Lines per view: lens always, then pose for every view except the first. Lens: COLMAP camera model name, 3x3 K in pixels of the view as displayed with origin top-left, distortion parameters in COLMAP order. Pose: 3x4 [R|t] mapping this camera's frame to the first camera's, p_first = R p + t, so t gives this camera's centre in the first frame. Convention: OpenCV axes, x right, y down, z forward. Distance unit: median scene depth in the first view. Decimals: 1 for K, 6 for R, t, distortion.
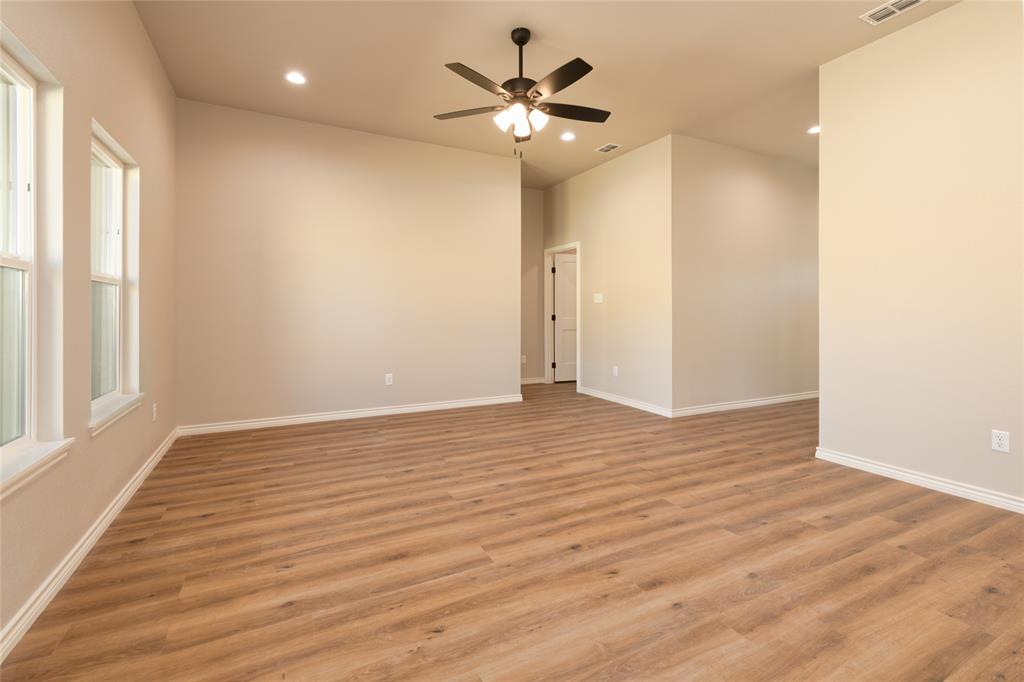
lens RADIAL K [[460.5, 0, 525.4], [0, 460.5, 307.3], [0, 0, 1]] dist [0.011397, -0.000436]
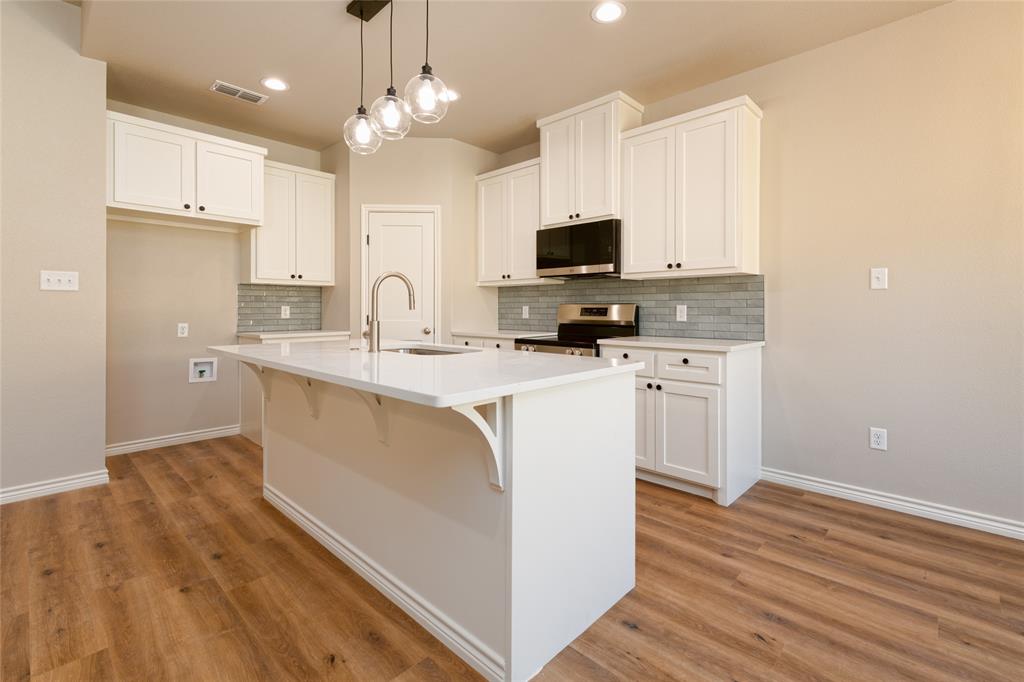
lens RADIAL K [[462.1, 0, 511.8], [0, 462.1, 307.6], [0, 0, 1]] dist [0.008177, -0.001305]
pose [[-0.309921, 0.002832, 0.950758, -0.197817], [-0.010671, 0.999922, -0.006457, 0.004567], [-0.950702, -0.012147, -0.309867, 0.165914]]
